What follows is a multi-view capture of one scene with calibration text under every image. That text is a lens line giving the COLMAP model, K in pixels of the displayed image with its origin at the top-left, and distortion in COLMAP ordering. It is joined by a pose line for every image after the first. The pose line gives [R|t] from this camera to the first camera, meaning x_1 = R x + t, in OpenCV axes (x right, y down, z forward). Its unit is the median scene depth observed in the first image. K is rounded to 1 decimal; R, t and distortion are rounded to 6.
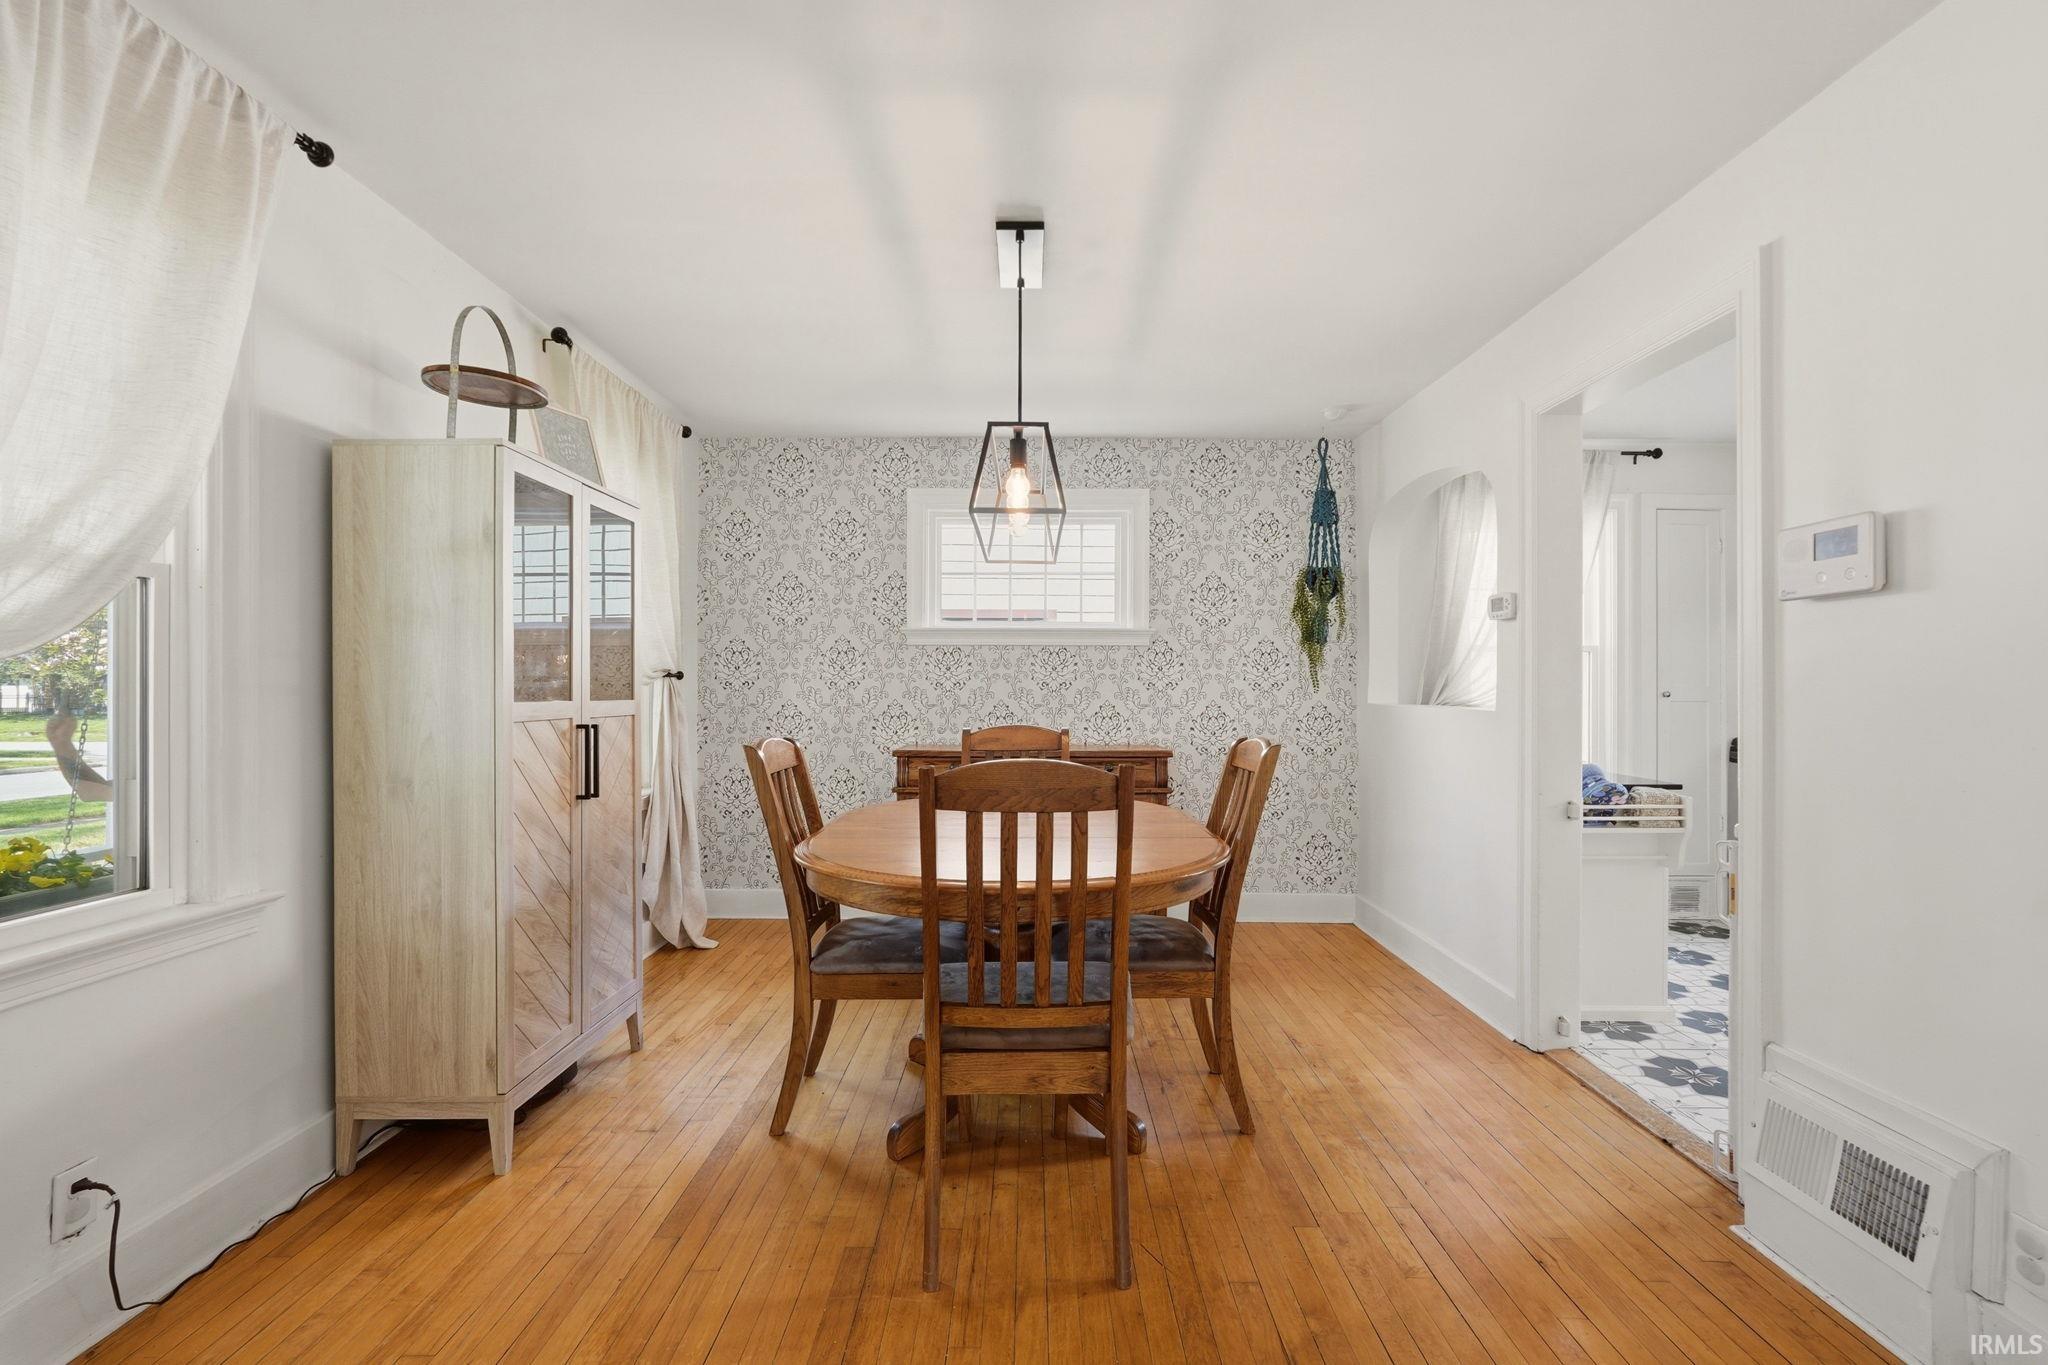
lens RADIAL K [[907.0, 0, 1039.2], [0, 907.0, 683.3], [0, 0, 1]] dist [-0.010442, 0.003507]
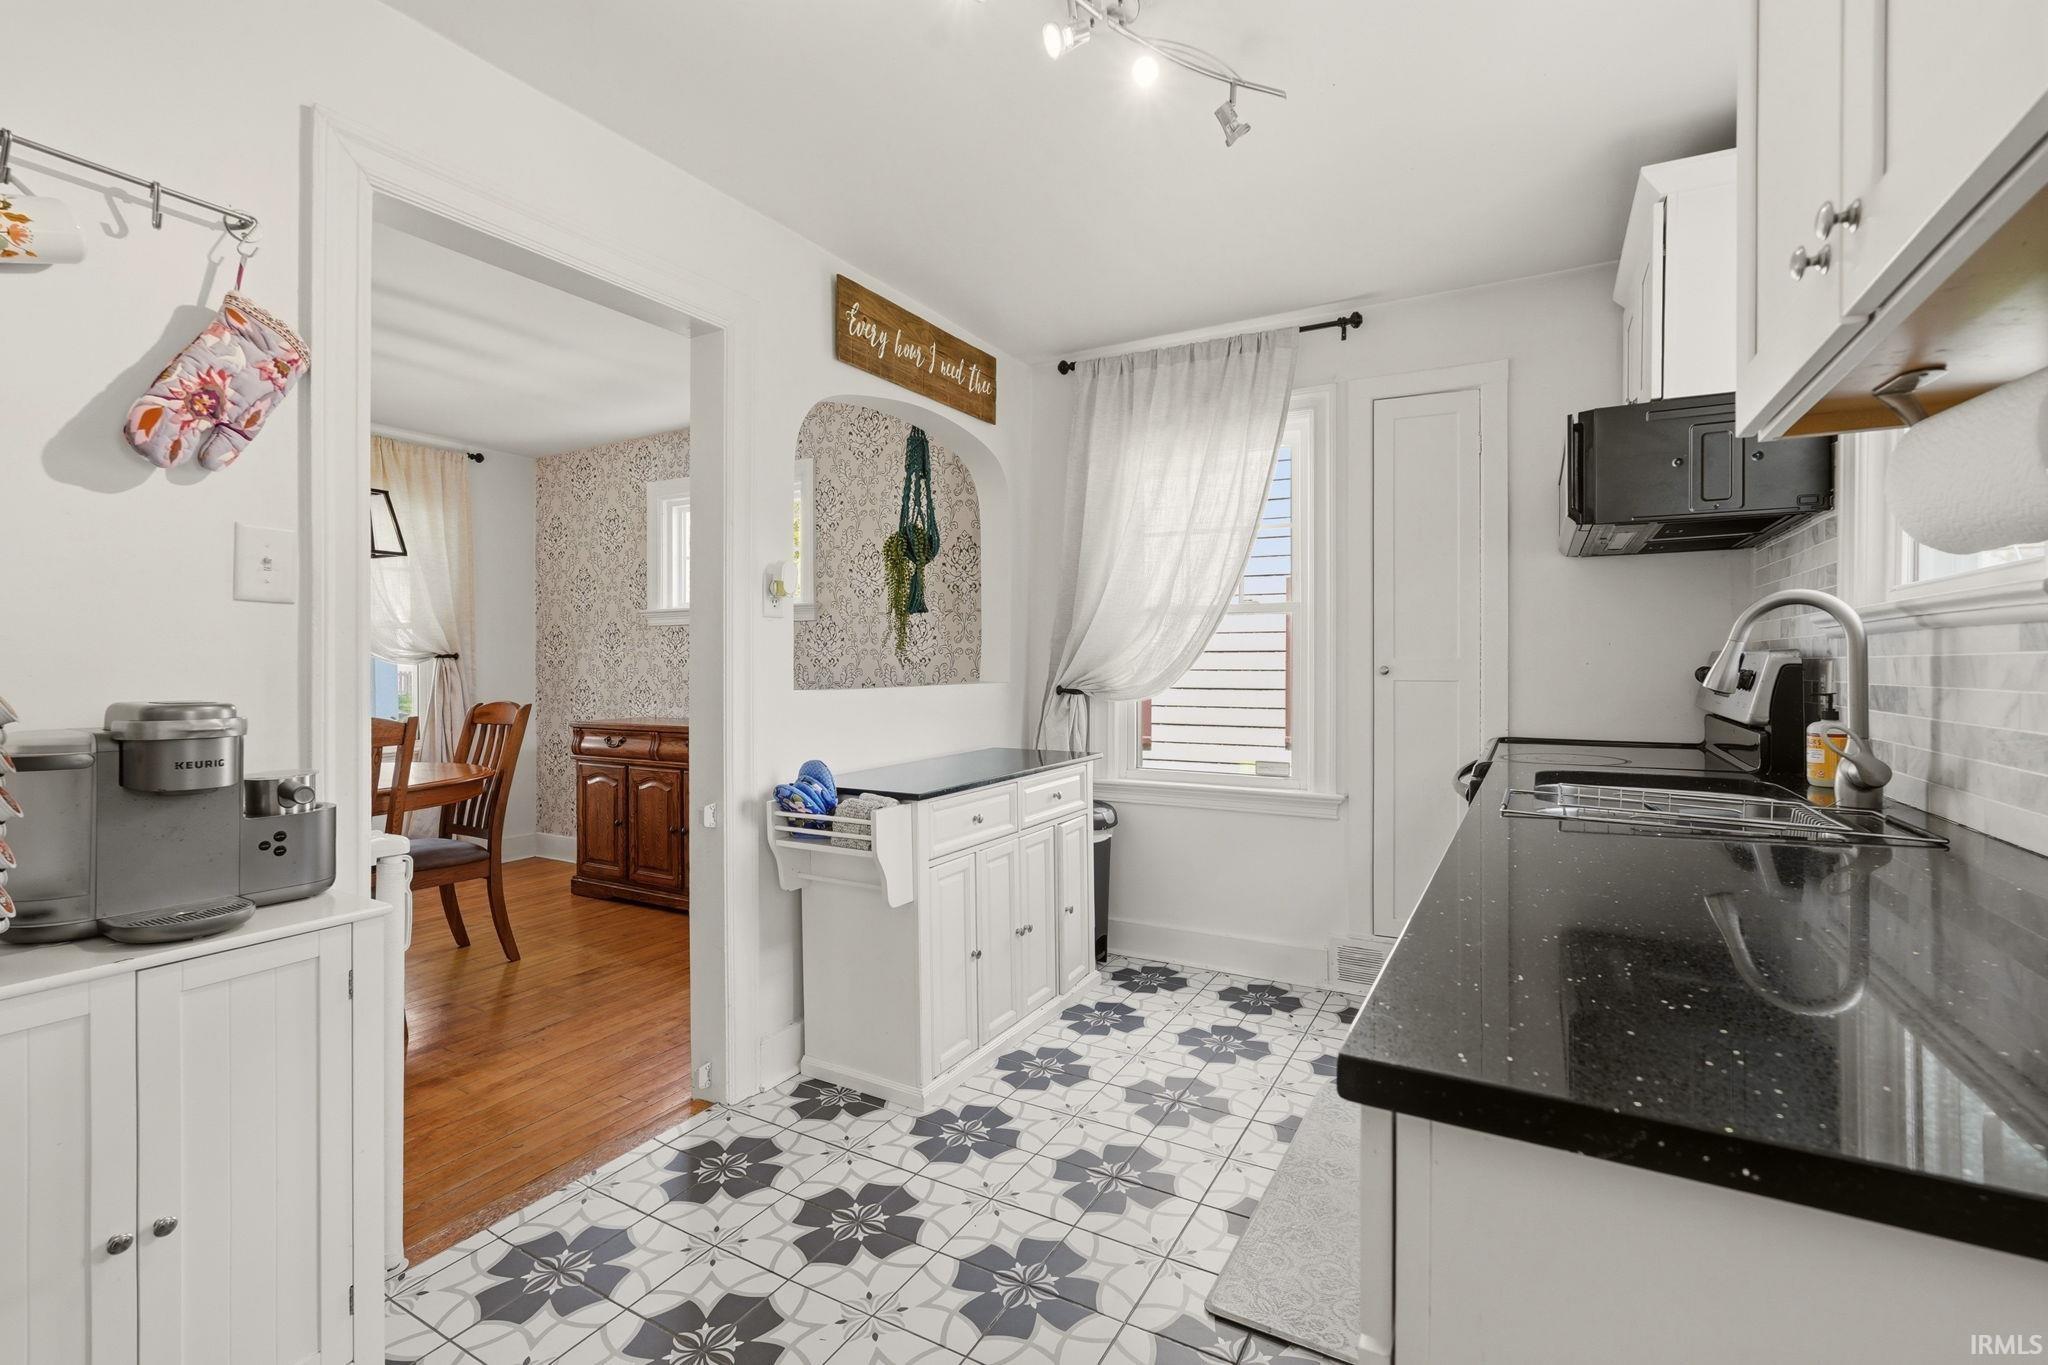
lens RADIAL K [[907.0, 0, 1032.1], [0, 907.0, 663.1], [0, 0, 1]] dist [-0.010442, 0.003507]
pose [[0.871472, -0.005082, -0.490418, 1.197244], [0.008706, 0.999949, 0.005109, 0.001532], [0.490367, -0.008722, 0.871472, 0.411416]]
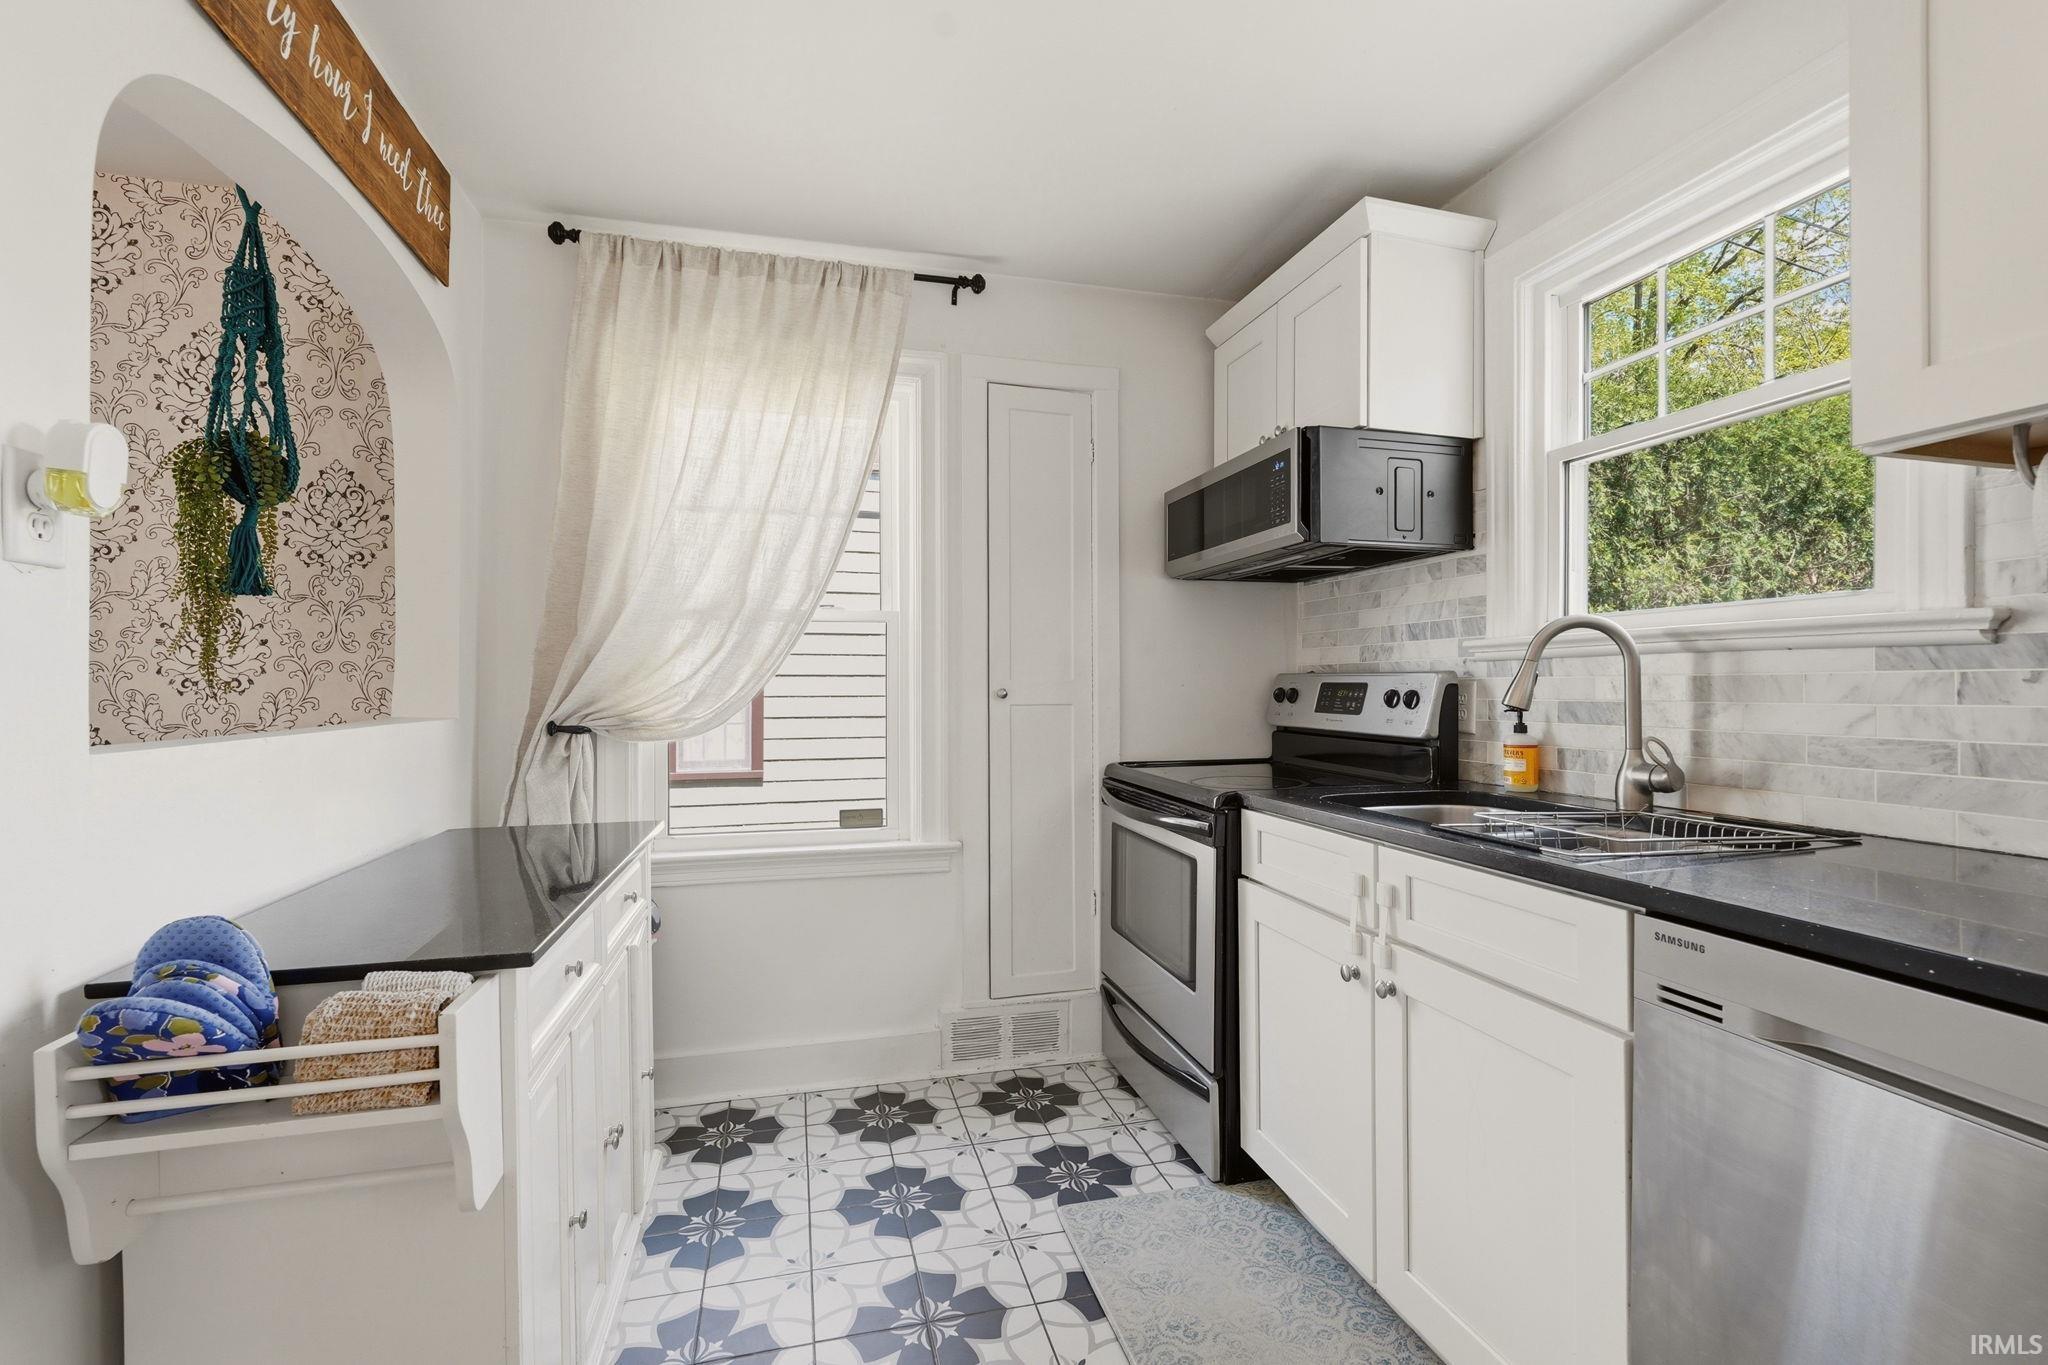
lens RADIAL K [[907.0, 0, 1025.9], [0, 907.0, 687.6], [0, 0, 1]] dist [-0.010442, 0.003507]
pose [[0.968495, -0.008088, 0.248903, 0.840857], [0.006318, 0.999949, 0.007908, 0.005100], [-0.248954, -0.006086, 0.968496, 0.624602]]
